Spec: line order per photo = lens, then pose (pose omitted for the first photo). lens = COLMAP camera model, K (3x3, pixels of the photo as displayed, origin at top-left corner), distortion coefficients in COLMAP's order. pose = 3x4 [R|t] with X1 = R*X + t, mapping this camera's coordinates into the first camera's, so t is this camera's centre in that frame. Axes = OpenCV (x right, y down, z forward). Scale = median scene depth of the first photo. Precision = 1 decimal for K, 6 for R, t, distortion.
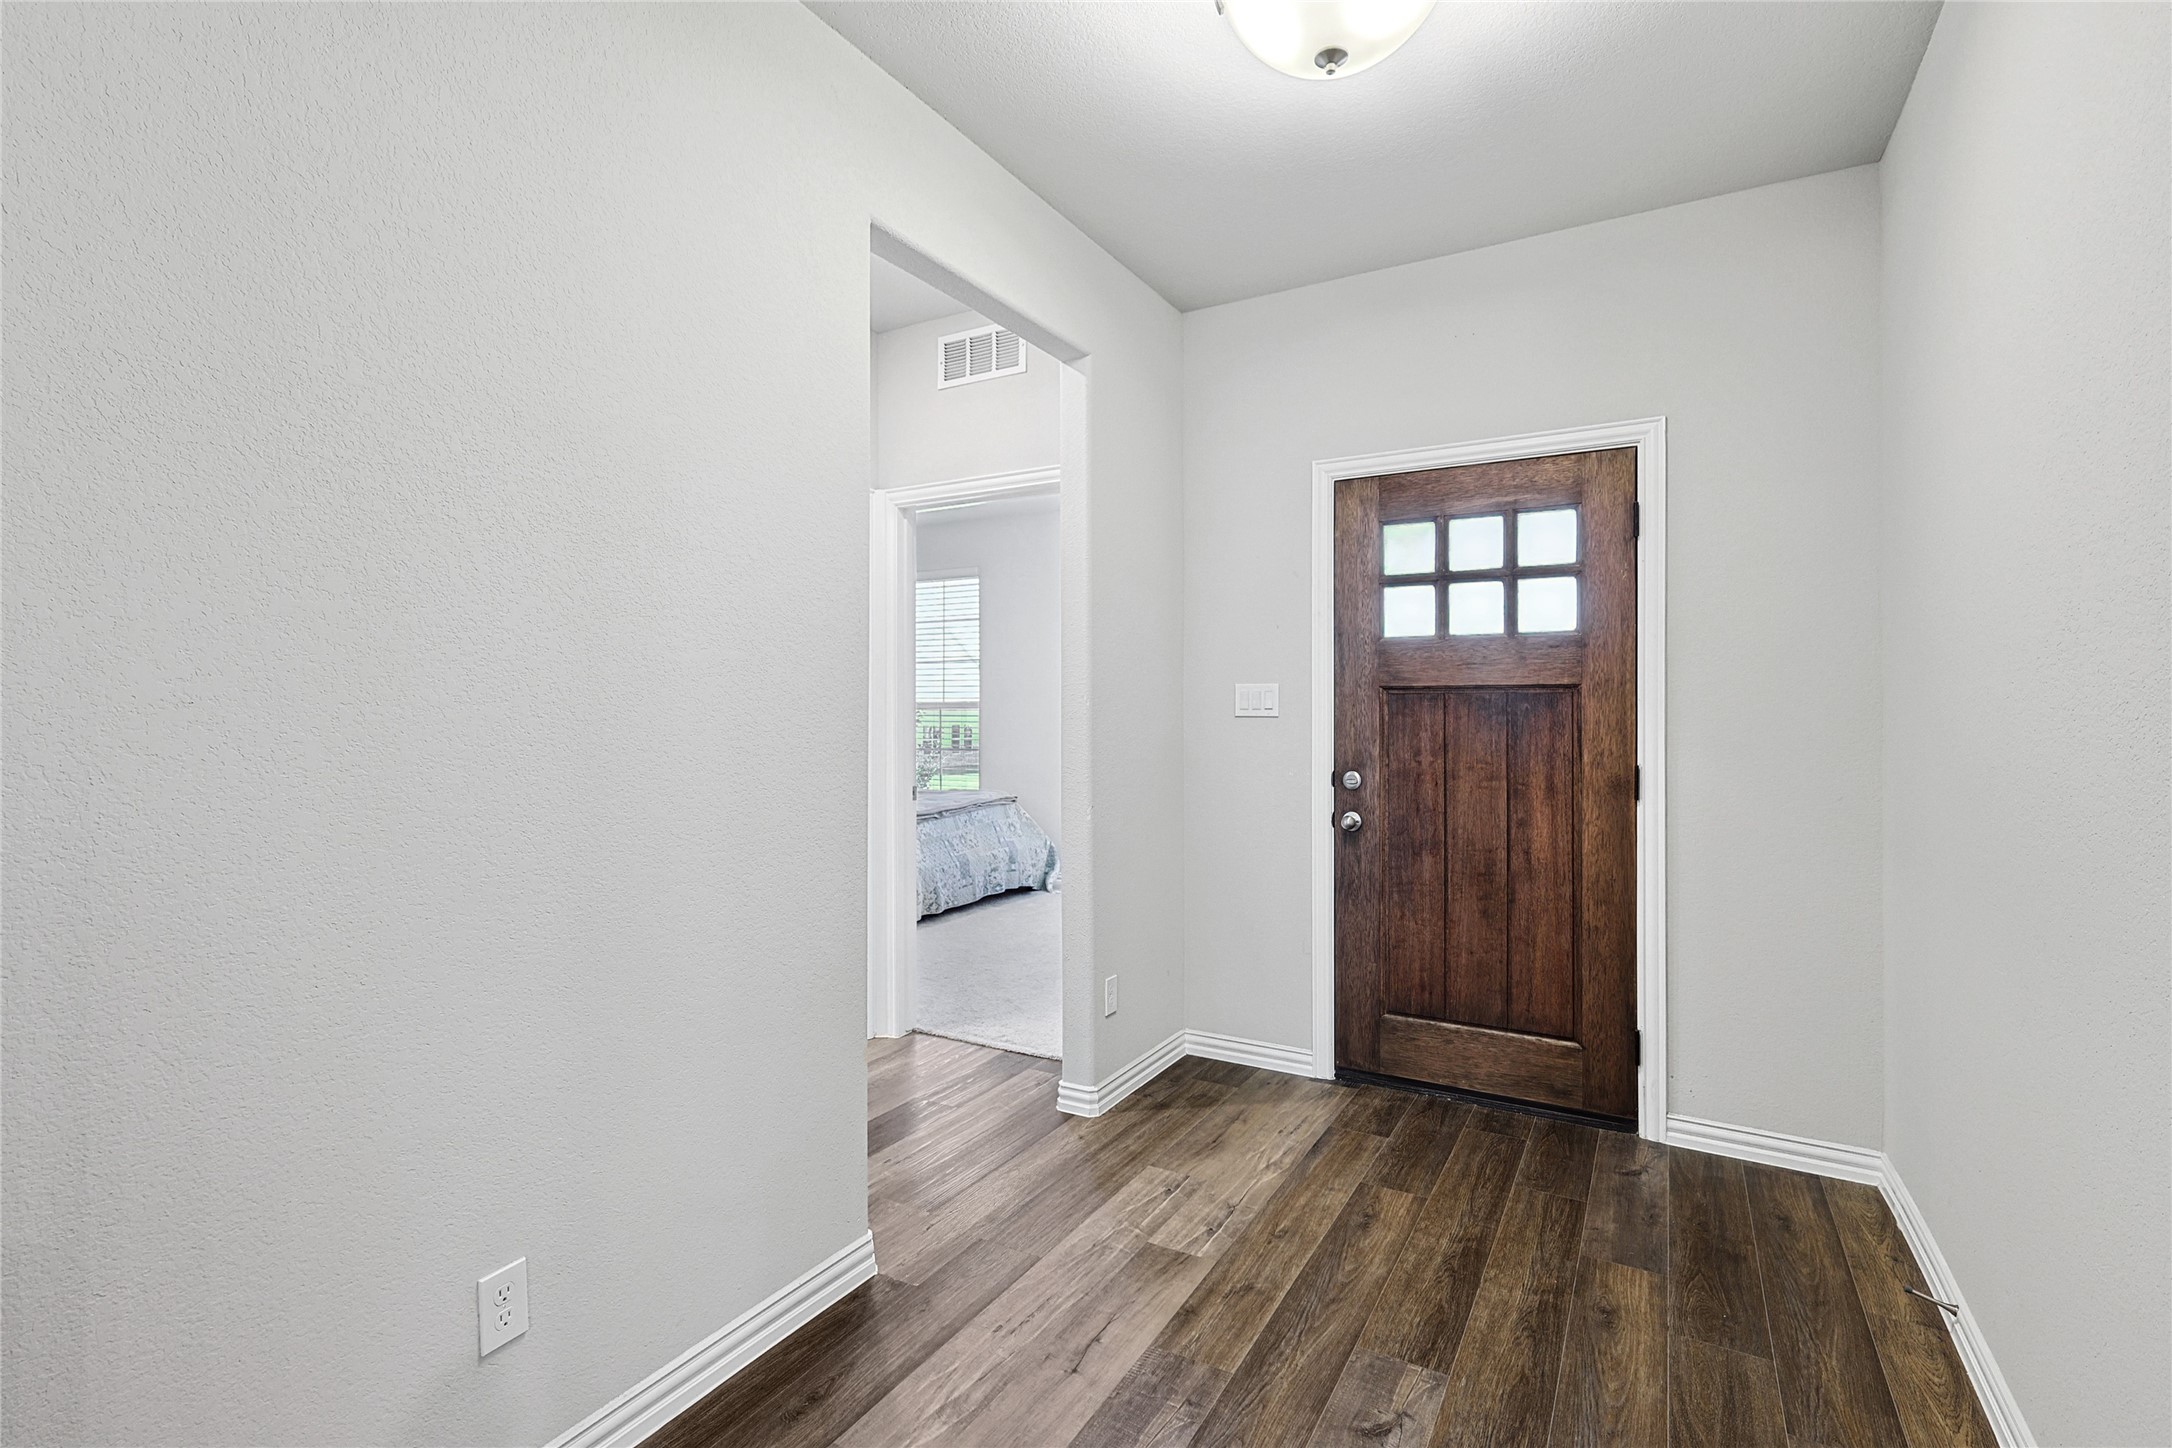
lens RADIAL K [[999.5, 0, 1080.7], [0, 999.5, 720.6], [0, 0, 1]] dist [0.000265, 0.000257]
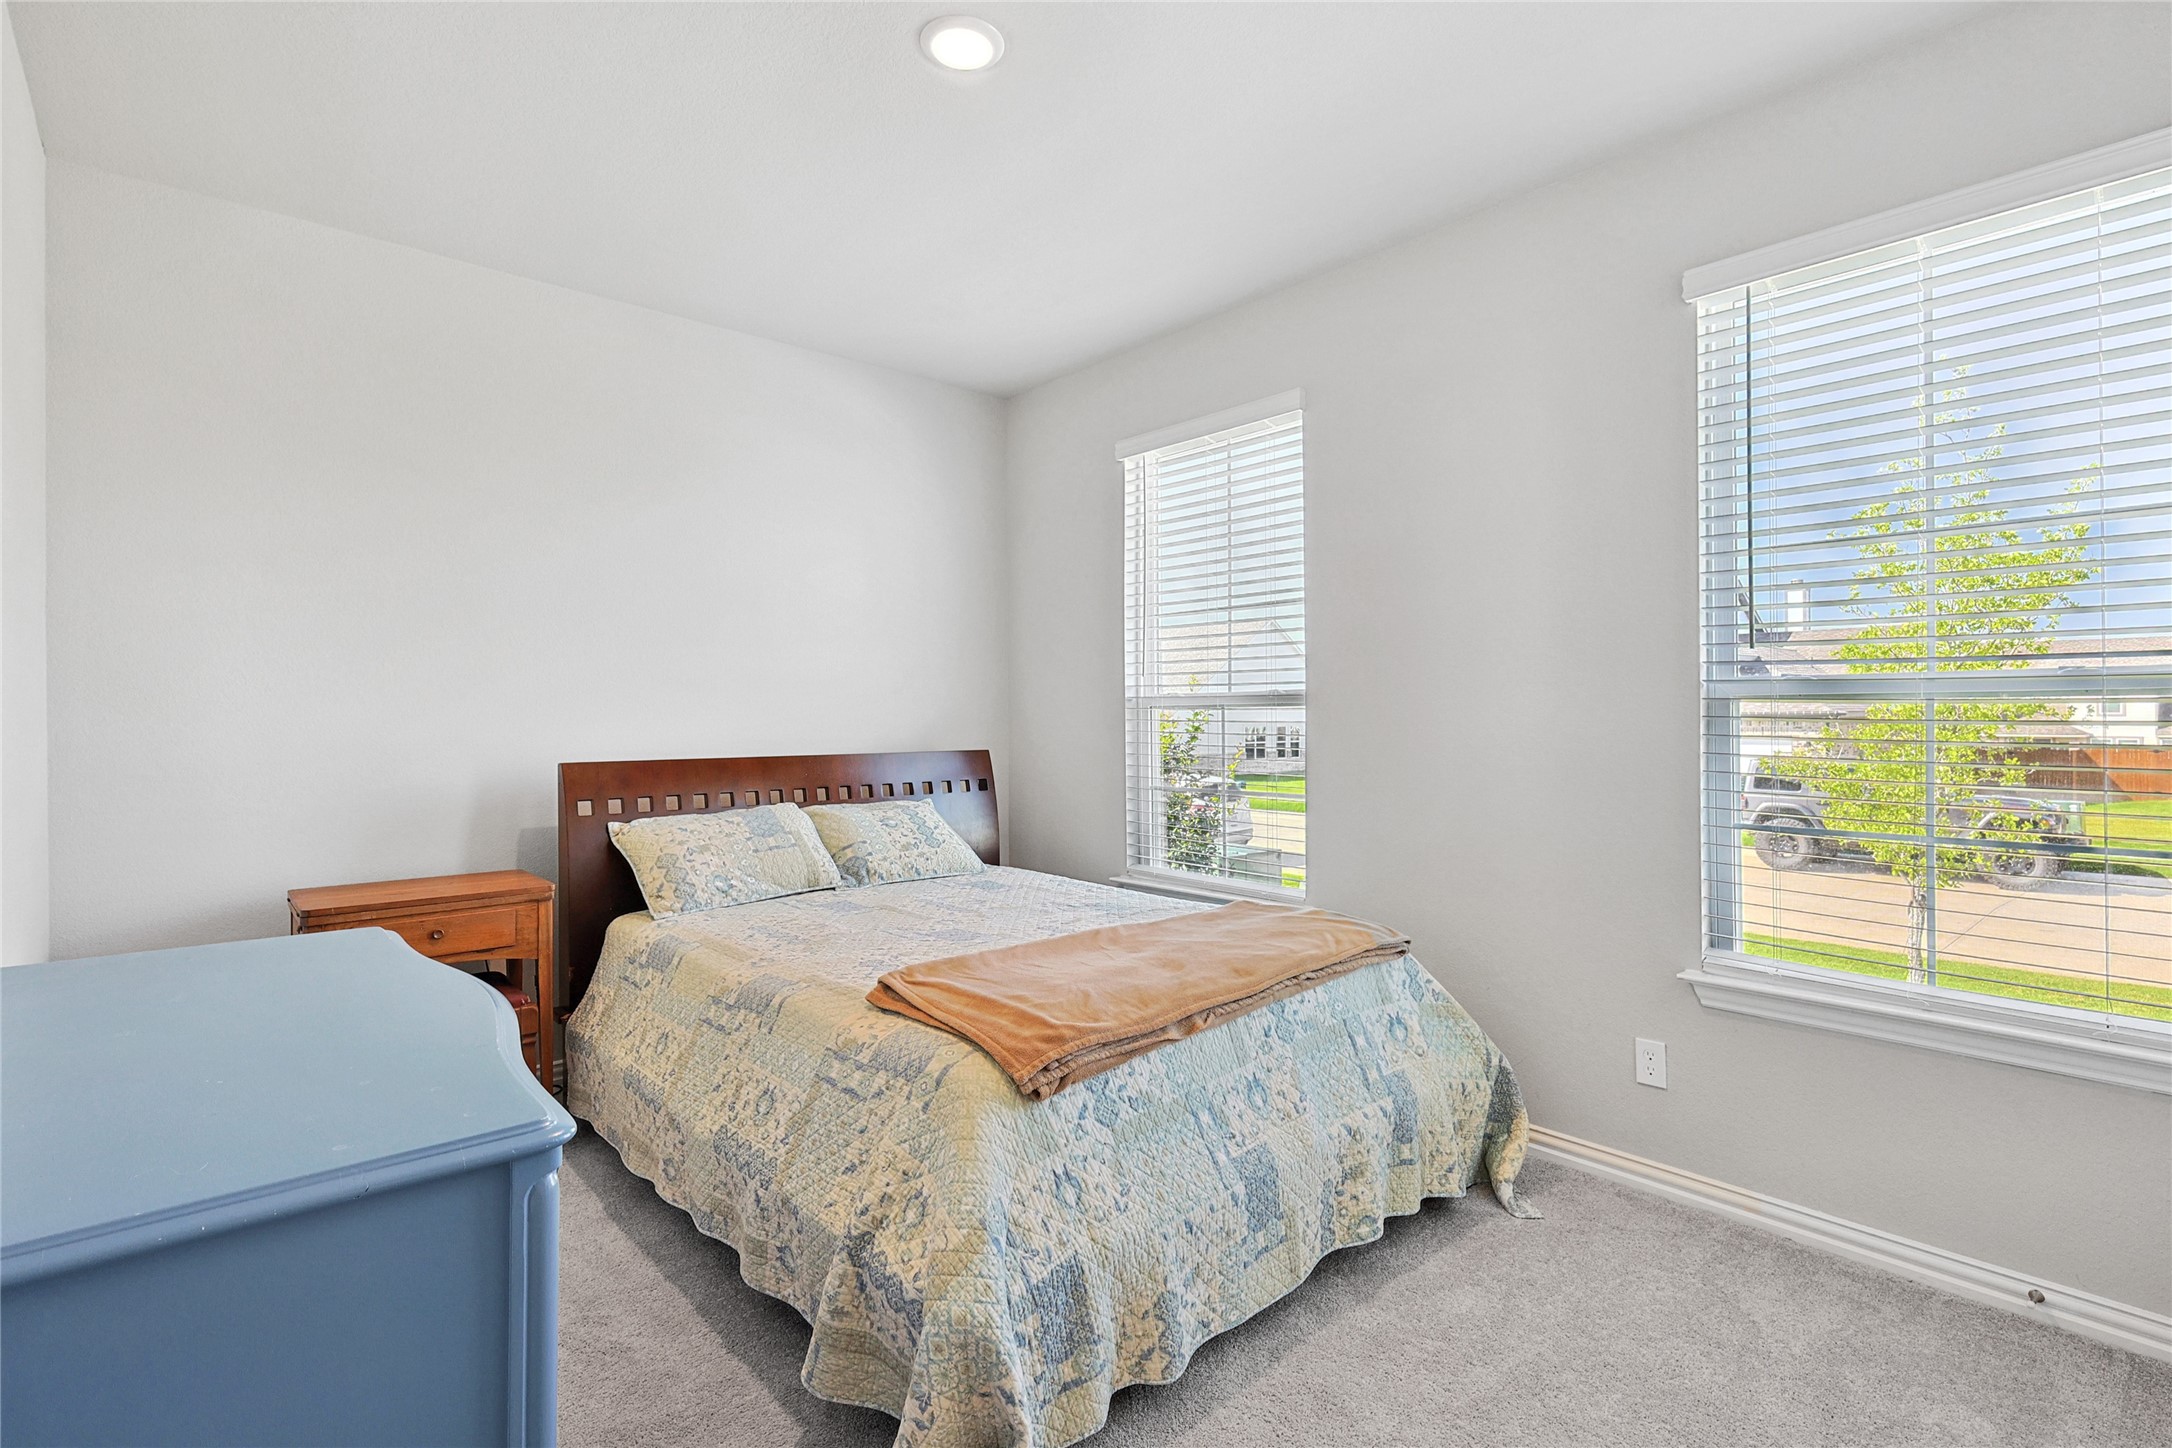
lens RADIAL K [[999.5, 0, 1079.6], [0, 999.5, 717.6], [0, 0, 1]] dist [0.000265, 0.000257]
pose [[0.947545, -0.008176, -0.319517, -0.061791], [0.006975, 0.999964, -0.004902, -0.005802], [0.319545, 0.002417, 0.947568, 0.619432]]
